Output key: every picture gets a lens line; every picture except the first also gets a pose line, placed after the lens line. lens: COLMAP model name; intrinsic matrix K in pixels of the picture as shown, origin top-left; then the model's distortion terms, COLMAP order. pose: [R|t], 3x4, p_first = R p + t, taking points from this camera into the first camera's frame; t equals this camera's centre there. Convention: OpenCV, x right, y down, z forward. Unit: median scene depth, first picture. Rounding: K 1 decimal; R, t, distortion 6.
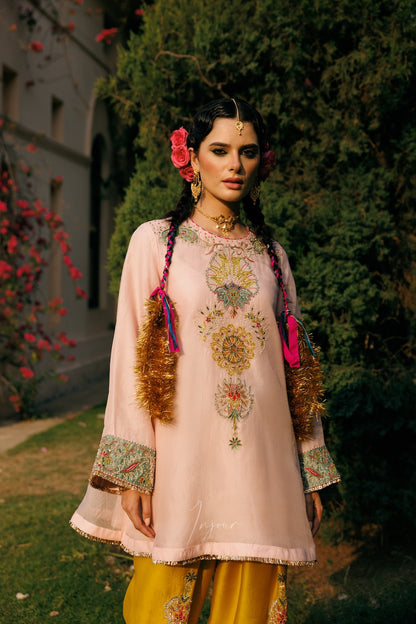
lens RADIAL K [[958.9, 0, 208.0], [0, 958.9, 312.0], [0, 0, 1]] dist [0.007035, 0.114409]
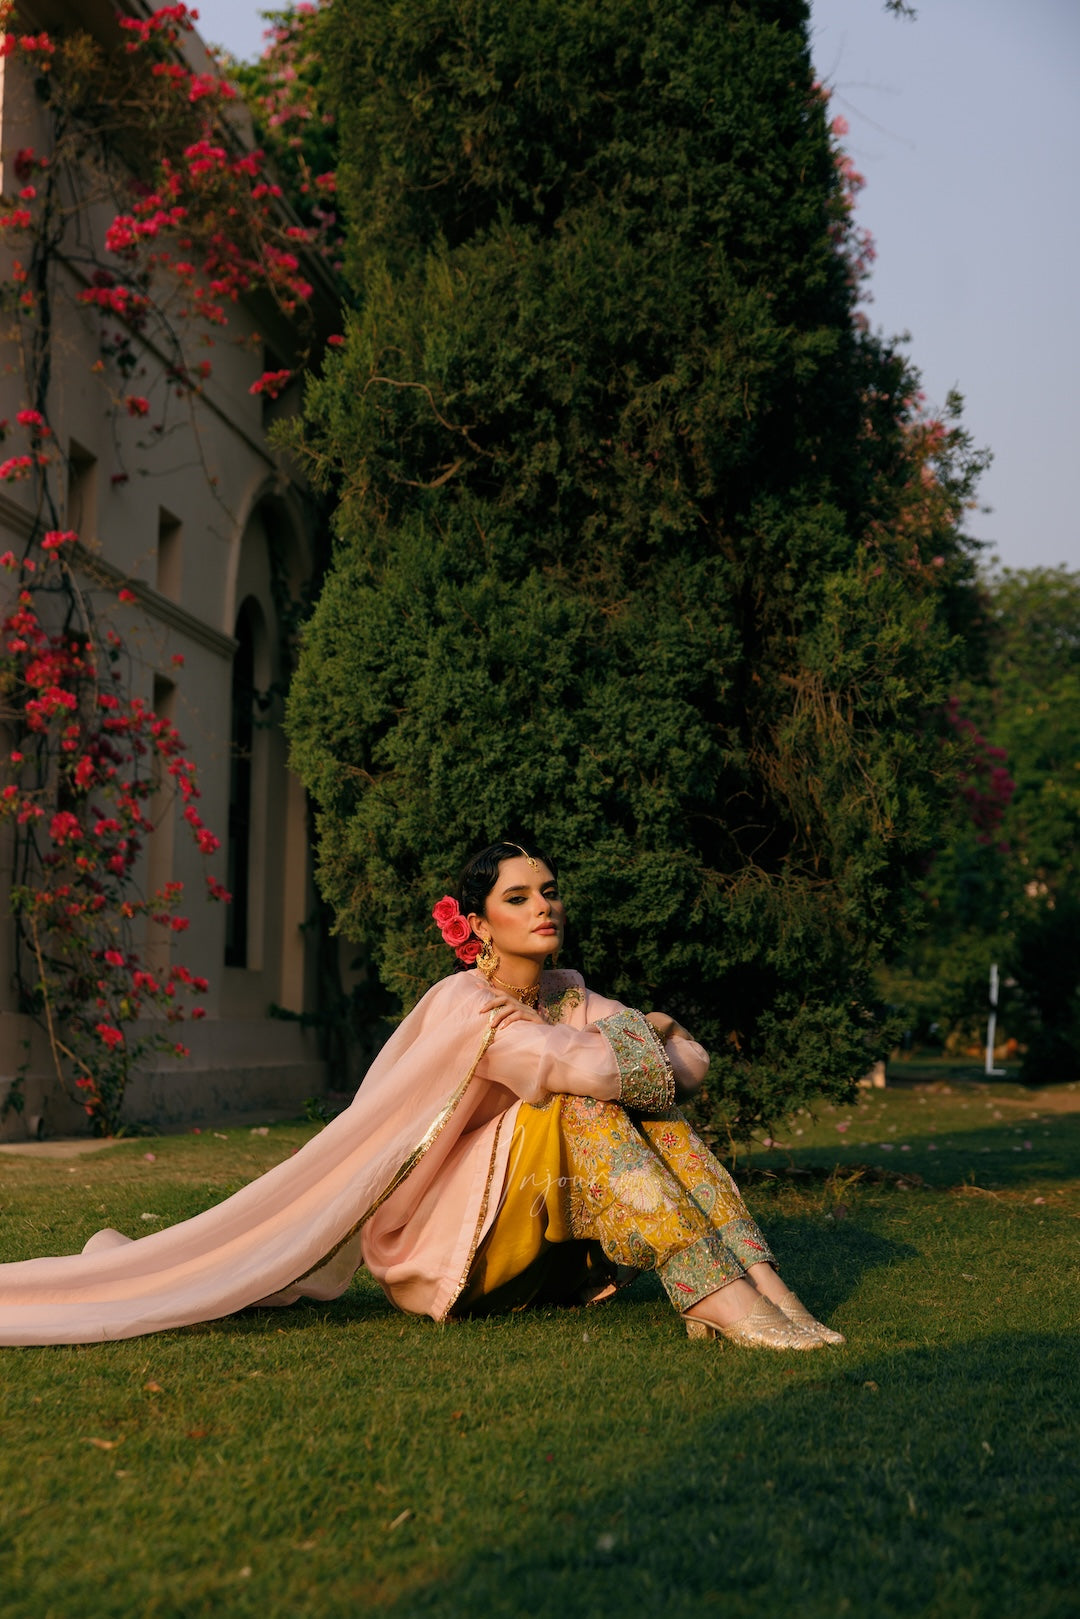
lens RADIAL K [[2462.0, 0, 540.0], [0, 2462.0, 809.5], [0, 0, 1]] dist [0.013608, -0.001132]
pose [[0.999912, -0.003479, 0.012780, 0.040695], [0.005043, 0.992214, -0.124444, 0.222251], [-0.012248, 0.124497, 0.992144, -0.606457]]
